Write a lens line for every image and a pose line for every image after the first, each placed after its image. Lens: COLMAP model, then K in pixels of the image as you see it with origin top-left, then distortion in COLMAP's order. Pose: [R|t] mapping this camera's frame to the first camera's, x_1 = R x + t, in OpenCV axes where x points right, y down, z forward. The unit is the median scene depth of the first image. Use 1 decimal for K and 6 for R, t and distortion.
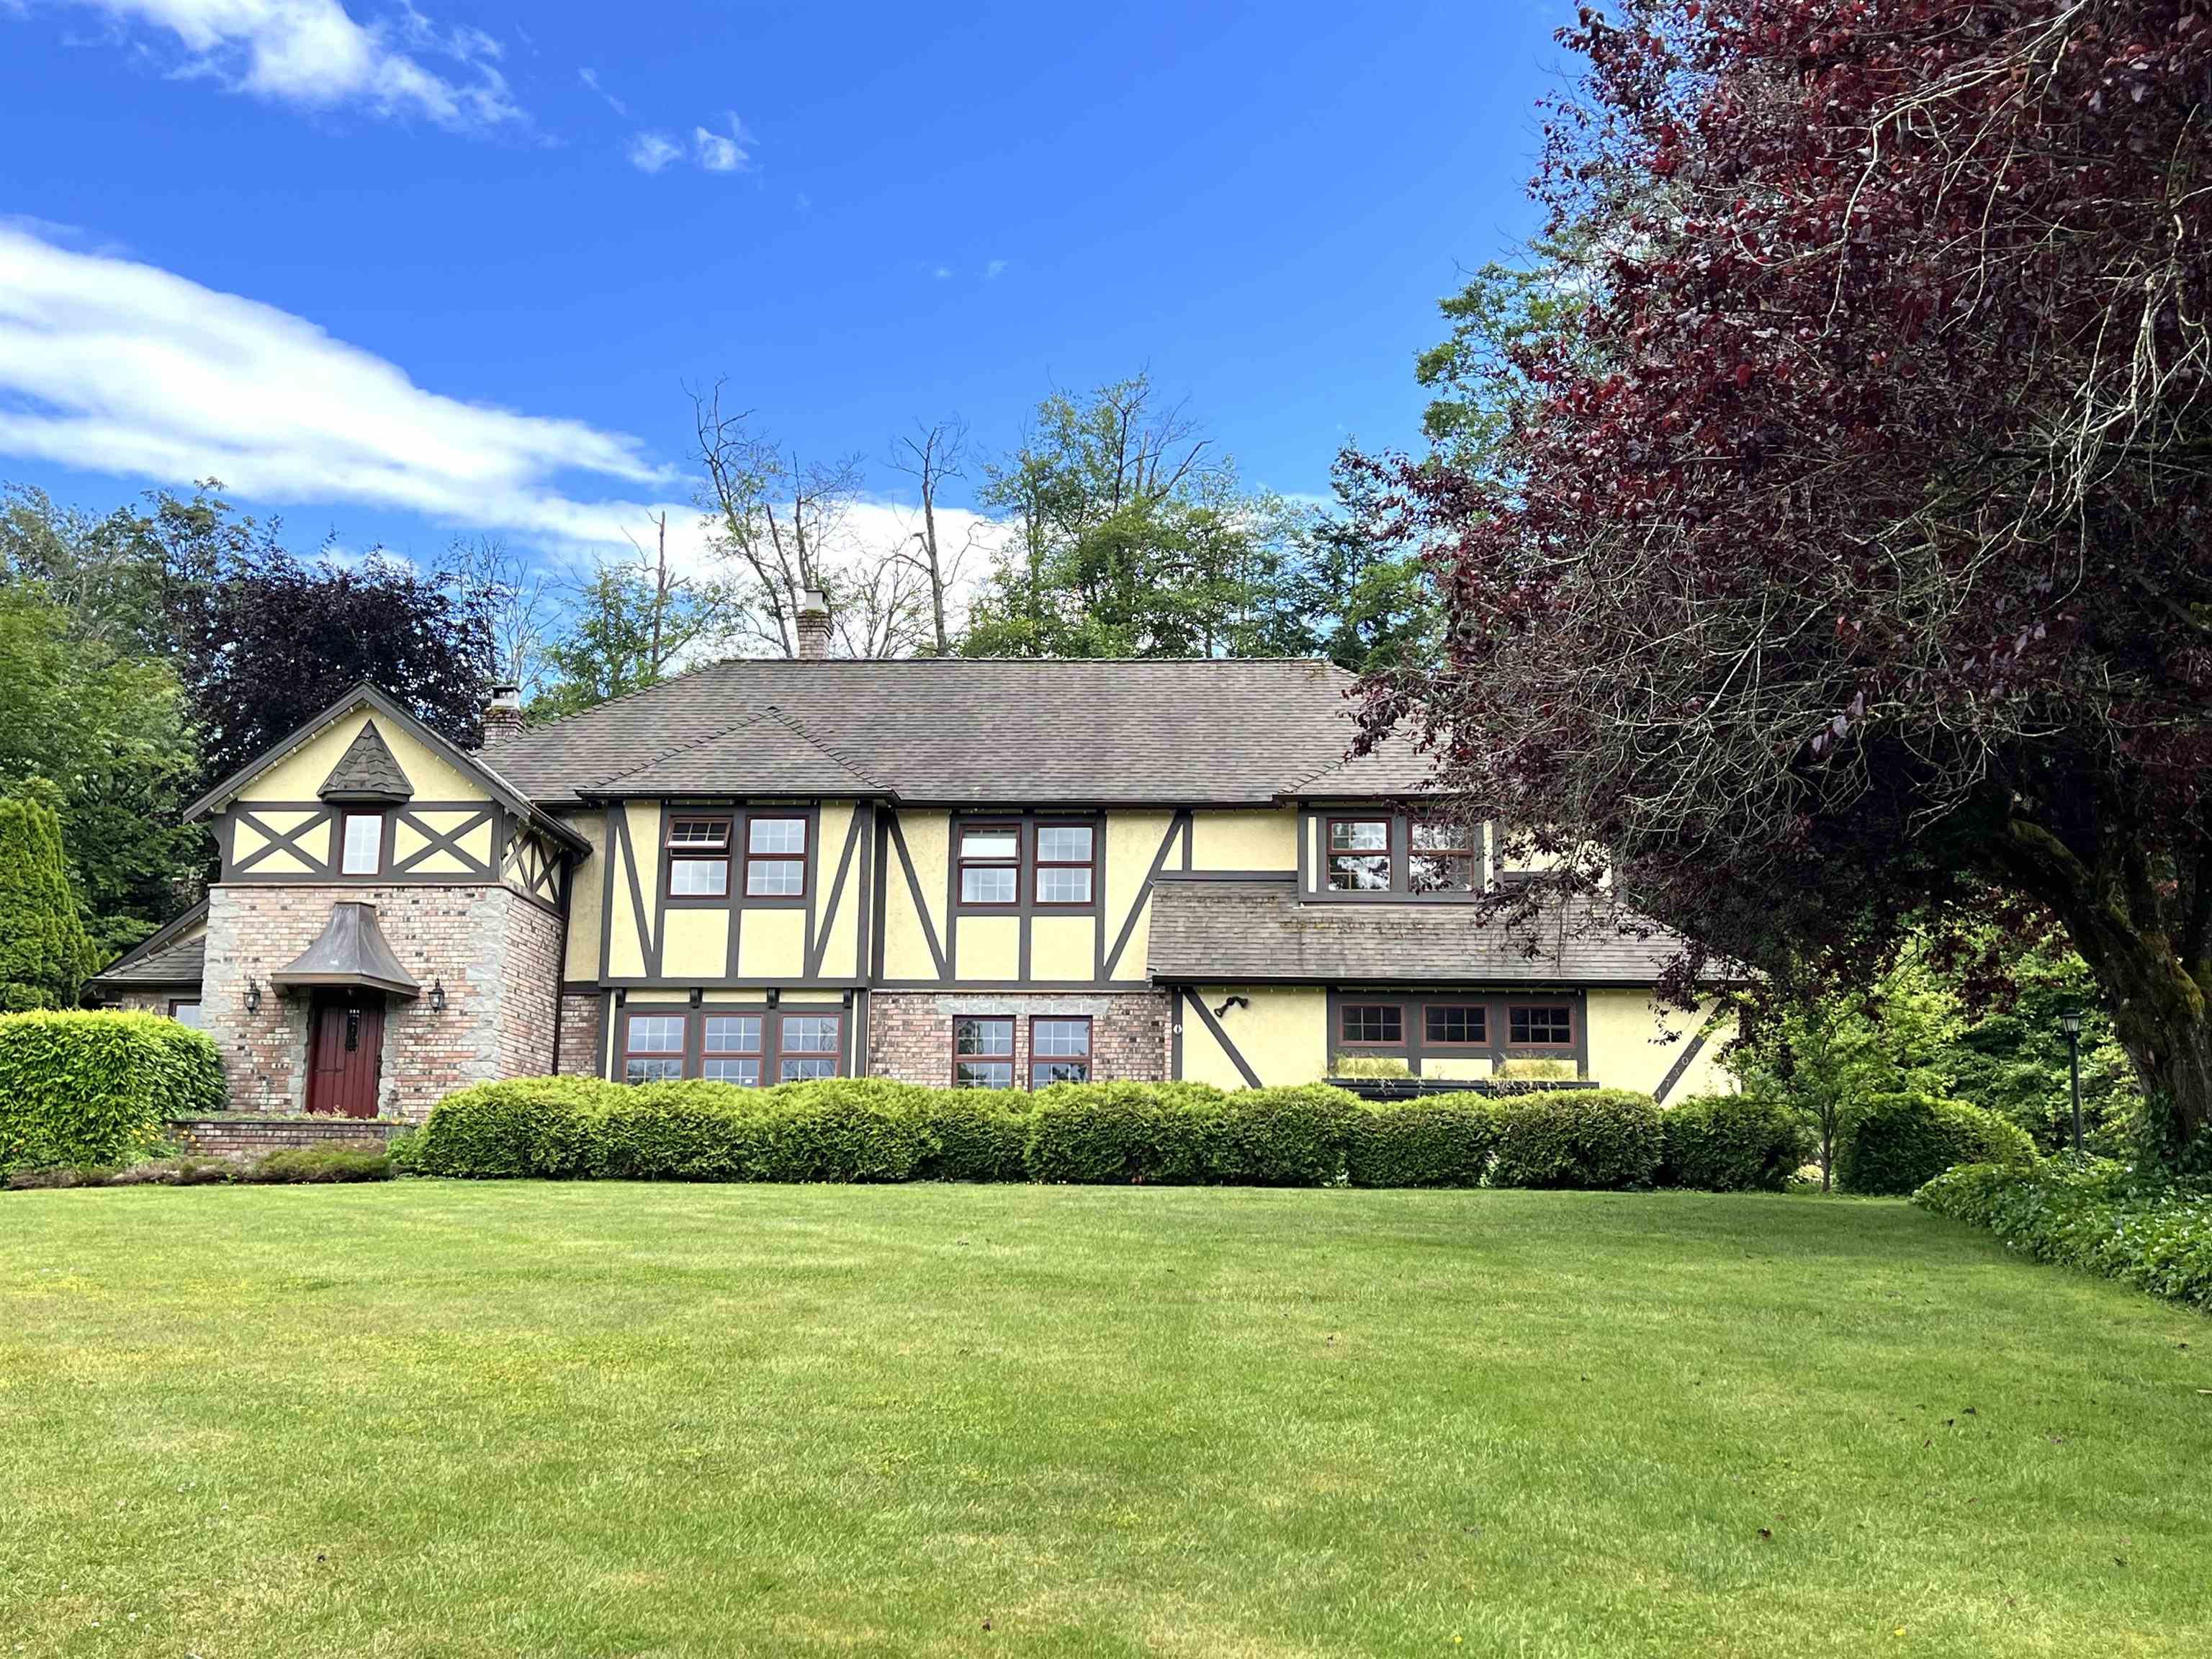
lens RADIAL K [[2339.9, 0, 1106.0], [0, 2339.9, 829.5], [0, 0, 1]] dist [0.175585, -0.473772]
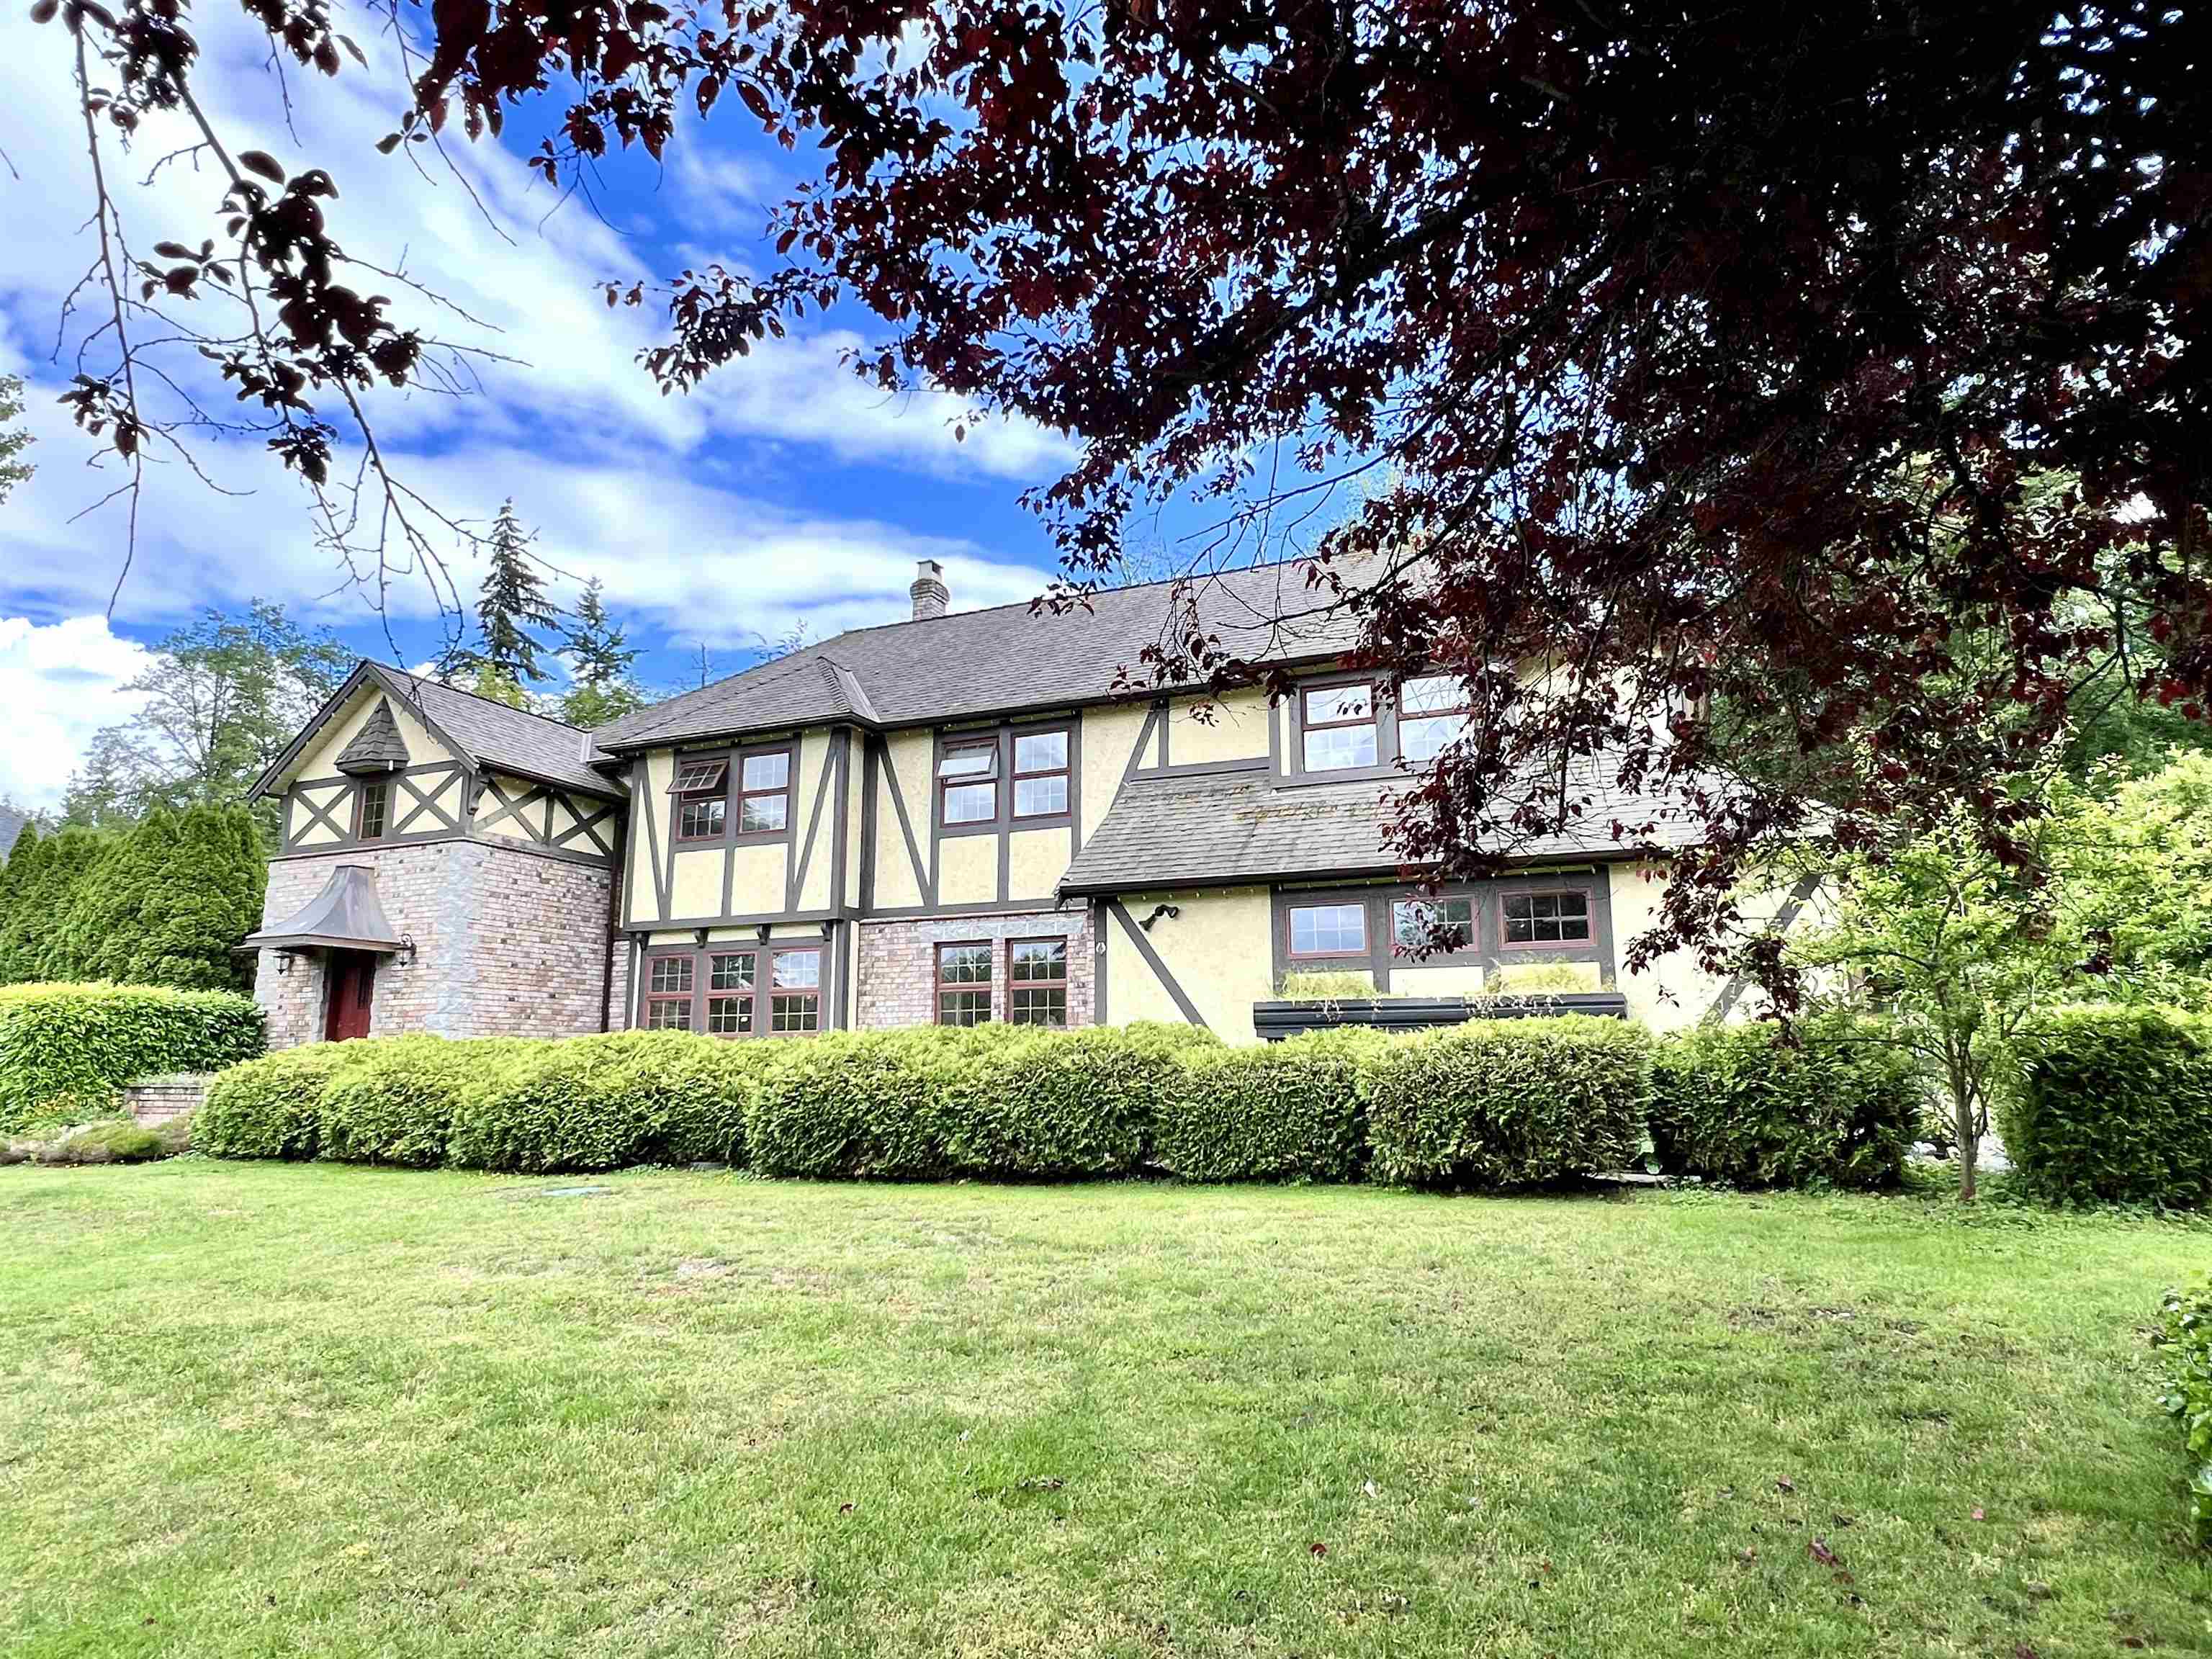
lens RADIAL K [[1314.1, 0, 1106.0], [0, 1314.1, 829.5], [0, 0, 1]] dist [0.001871, 0.001940]
pose [[0.938917, -0.080706, -0.334548, 0.191907], [0.082174, 0.996570, -0.009788, 0.047273], [0.334190, -0.018301, 0.942328, 0.554081]]
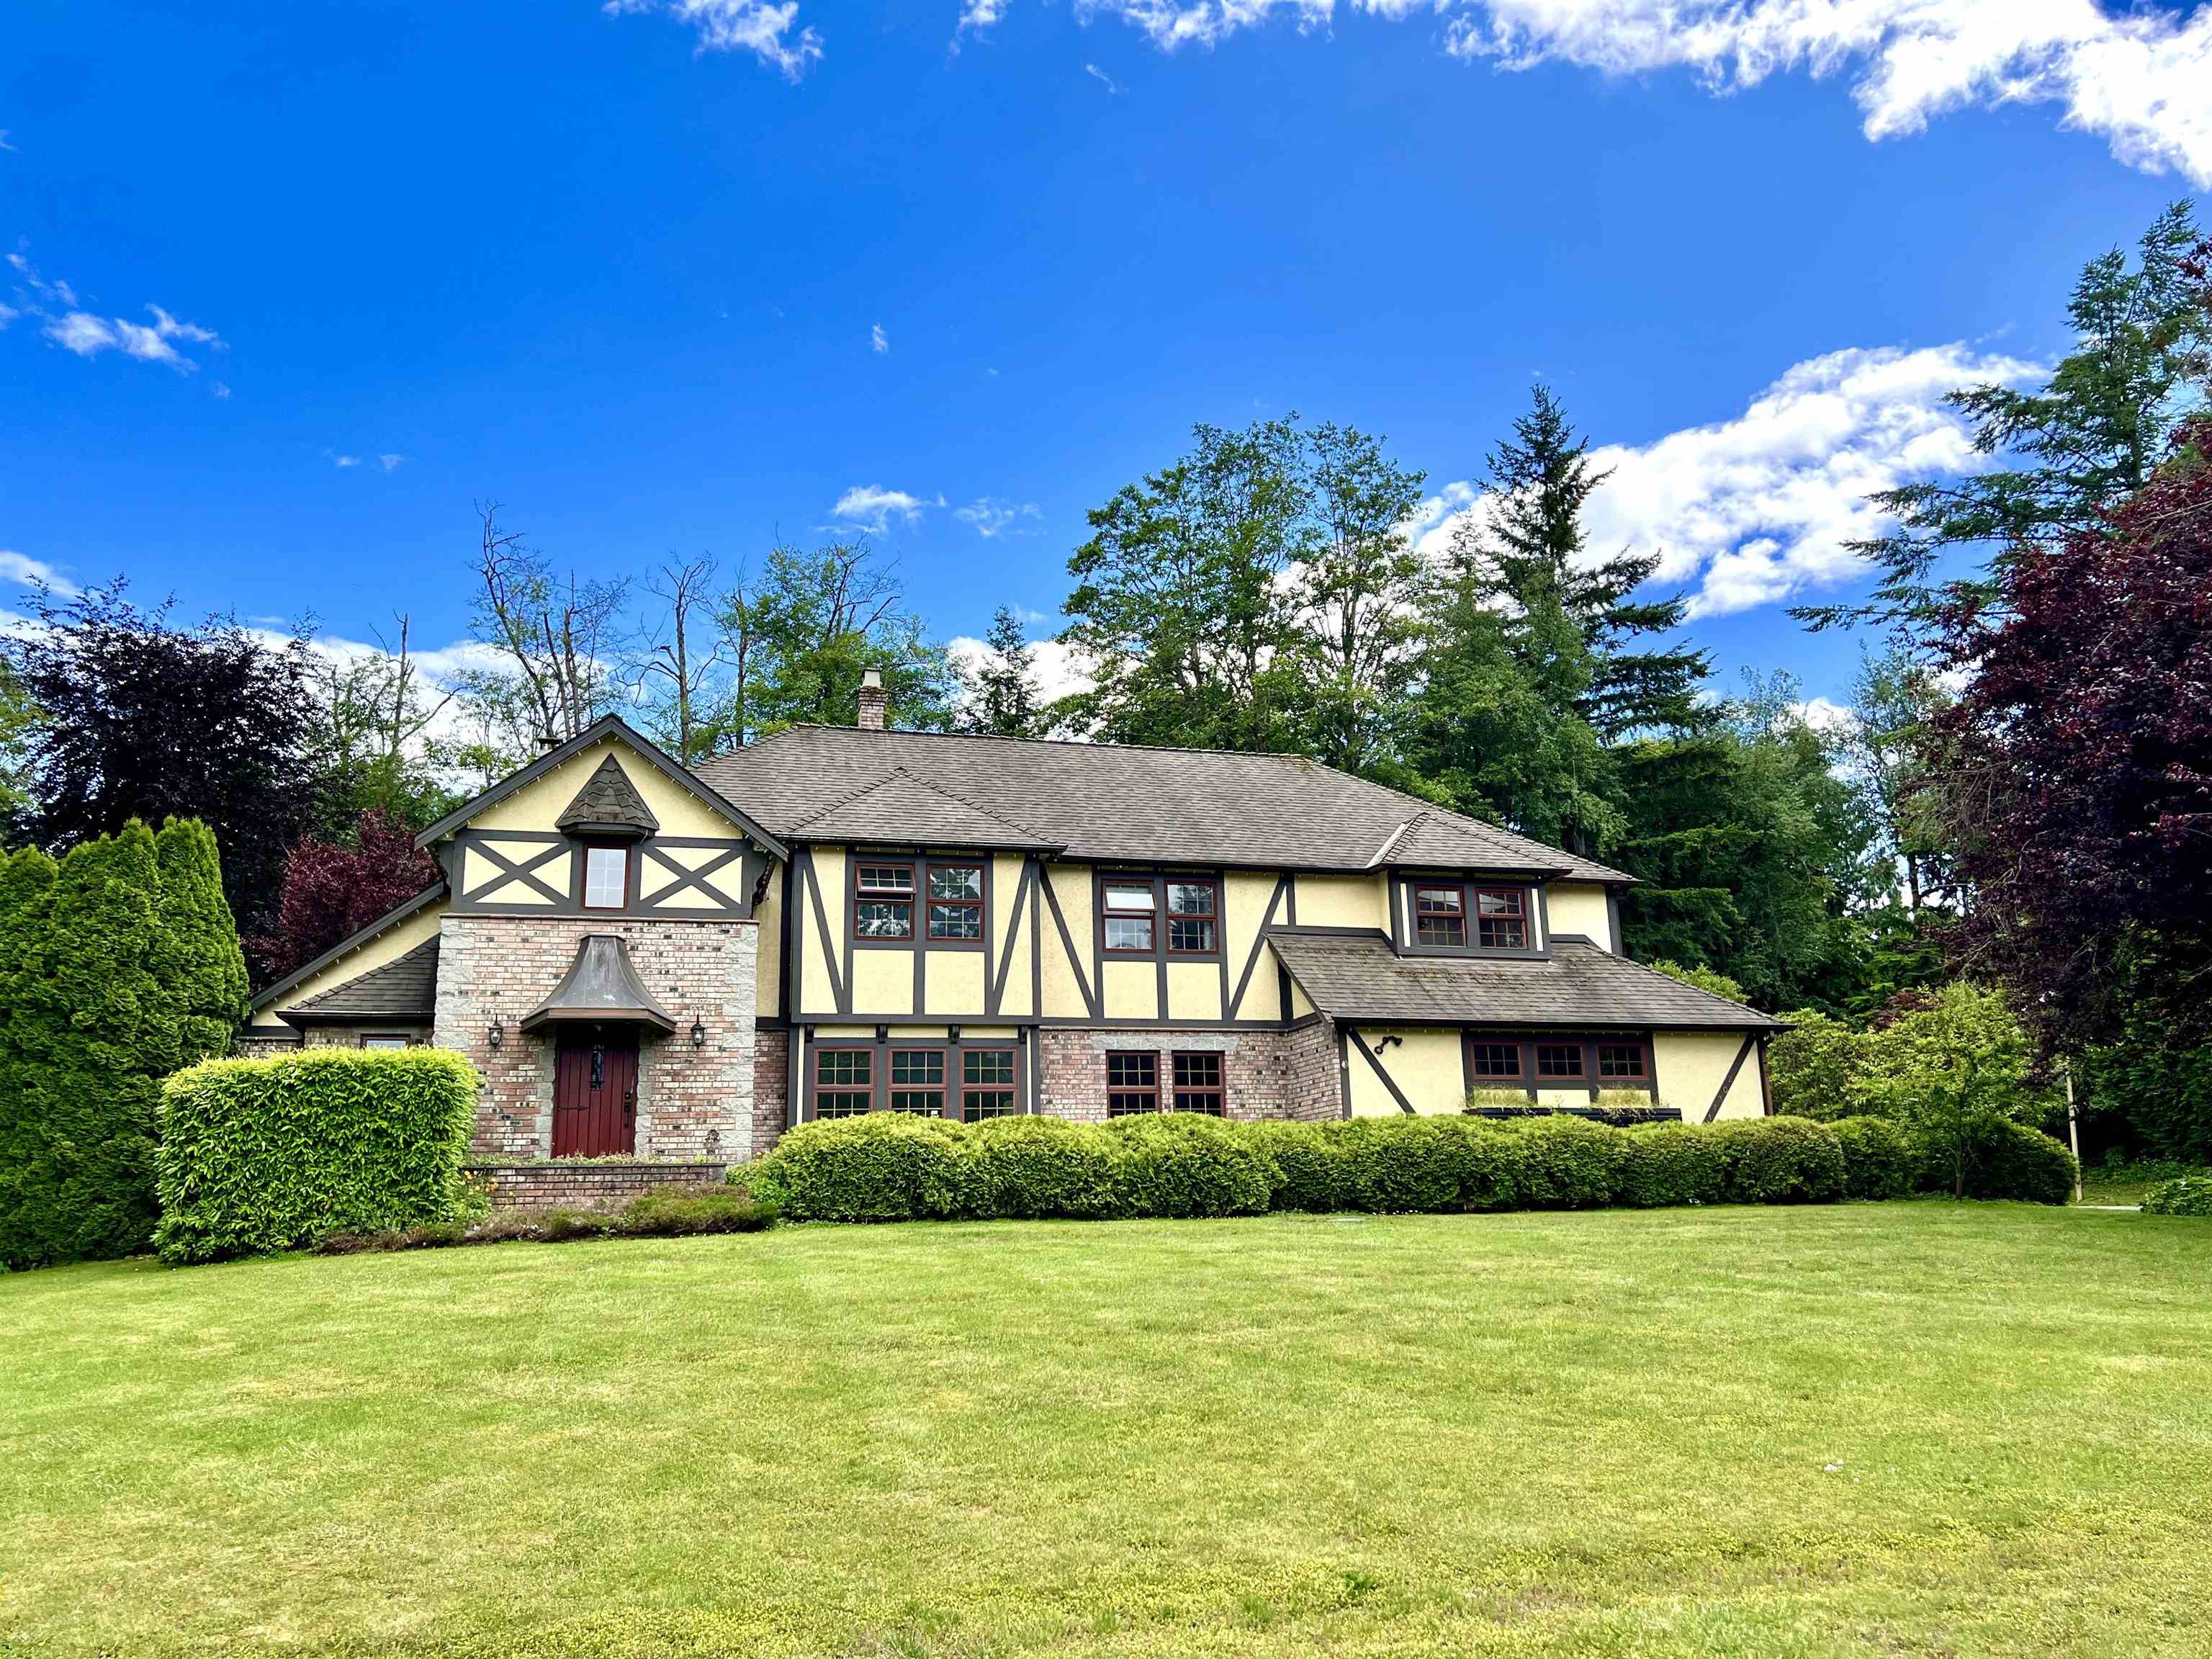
lens RADIAL K [[1643.5, 0, 1106.0], [0, 1643.5, 829.5], [0, 0, 1]] dist [0.158132, -0.384850]
pose [[0.941775, 0.044753, 0.333253, -0.349853], [-0.028786, 0.998195, -0.052700, 0.016820], [-0.335010, 0.040038, 0.941363, 0.274444]]
